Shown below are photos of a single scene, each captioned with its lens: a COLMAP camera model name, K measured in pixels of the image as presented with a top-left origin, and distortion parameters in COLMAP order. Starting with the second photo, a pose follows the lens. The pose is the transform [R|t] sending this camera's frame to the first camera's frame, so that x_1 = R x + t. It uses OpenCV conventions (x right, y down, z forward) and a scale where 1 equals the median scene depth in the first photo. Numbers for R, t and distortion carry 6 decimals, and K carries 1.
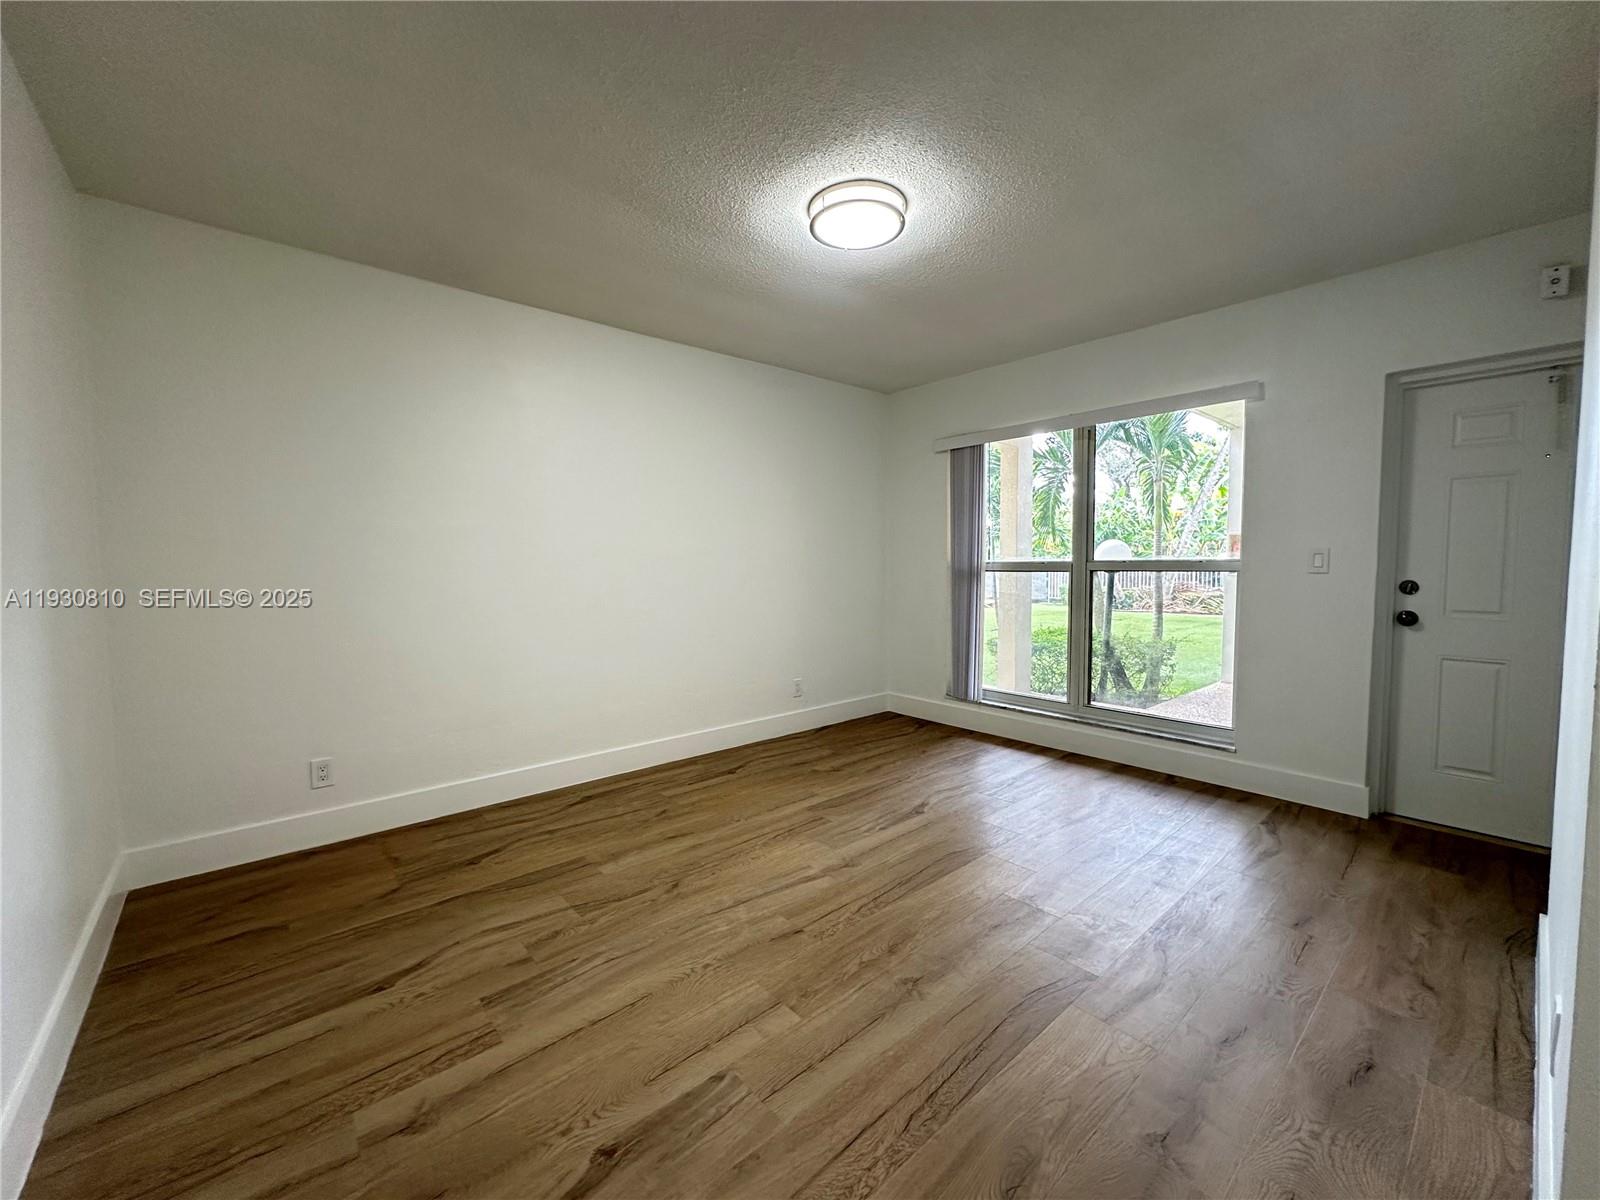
lens RADIAL K [[637.3, 0, 798.2], [0, 637.3, 594.7], [0, 0, 1]] dist [-0.002169, 0.000521]
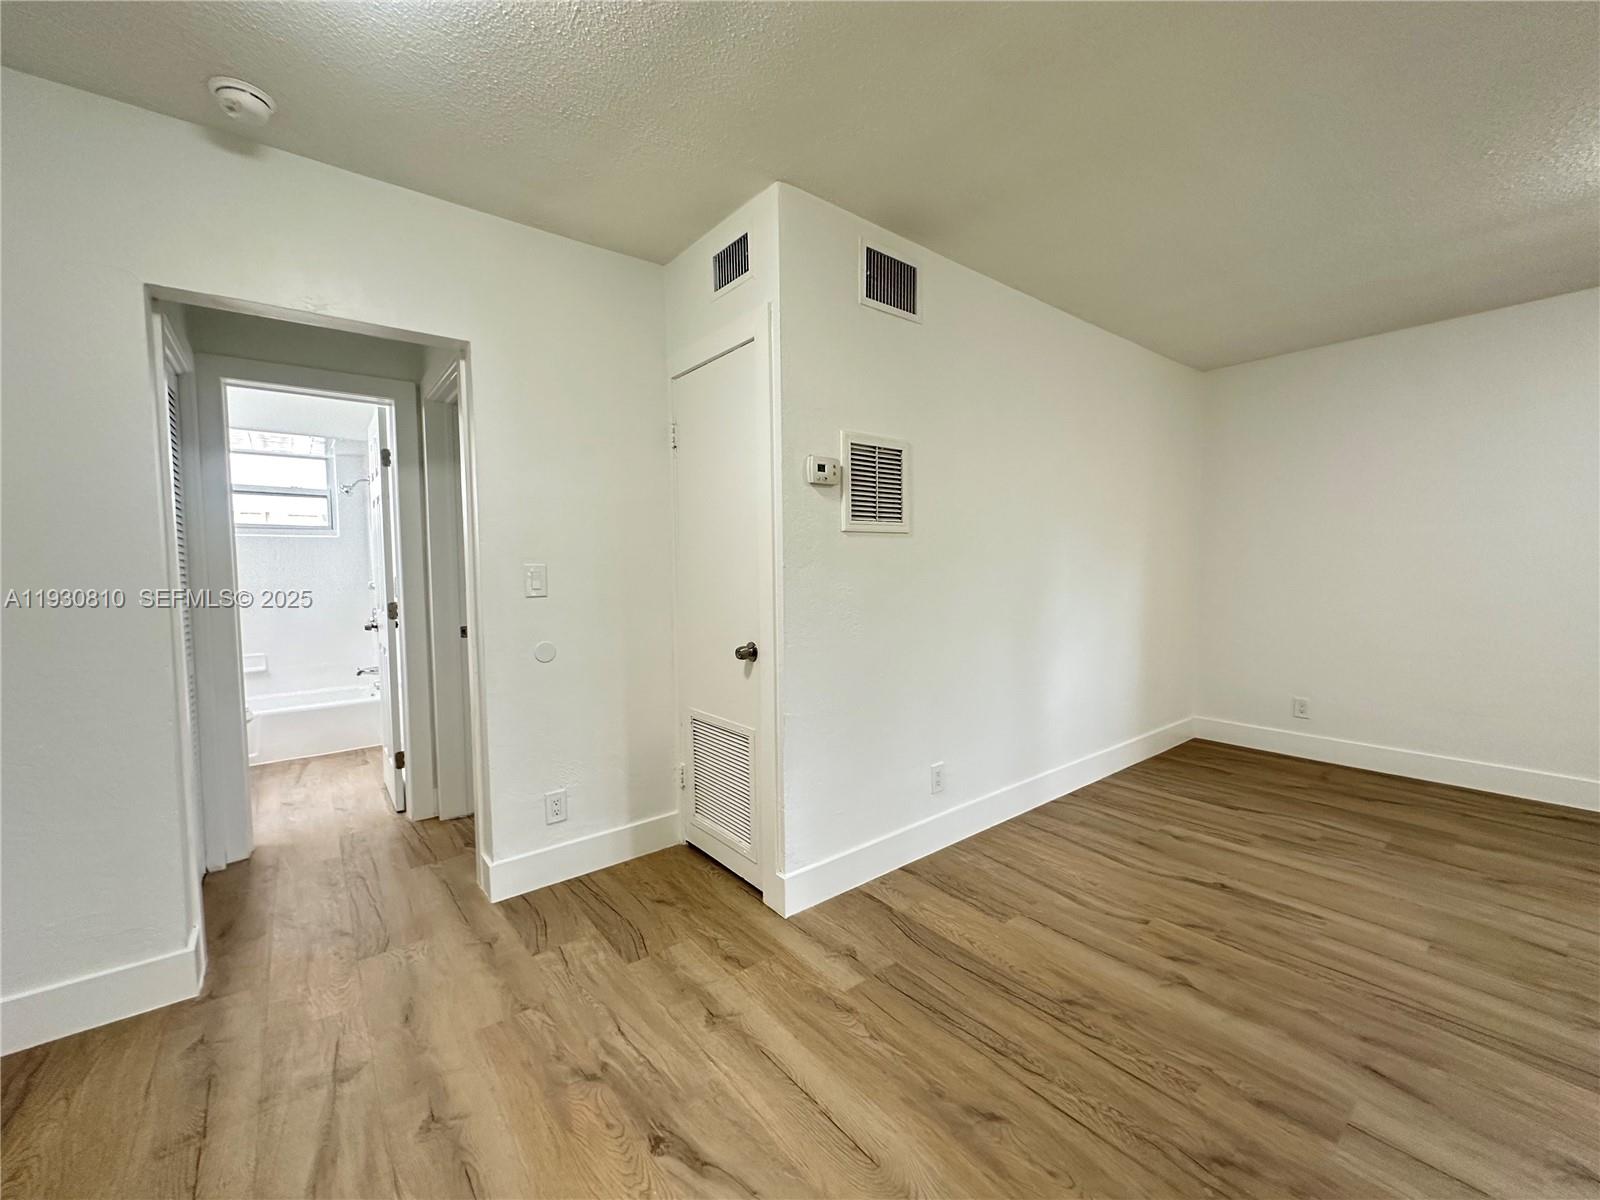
lens RADIAL K [[637.3, 0, 799.4], [0, 637.3, 598.1], [0, 0, 1]] dist [-0.002169, 0.000521]
pose [[-0.043609, 0.060320, -0.997226, 0.860617], [-0.040150, 0.997263, 0.062078, -0.014059], [0.998242, 0.042746, -0.041068, -0.108130]]
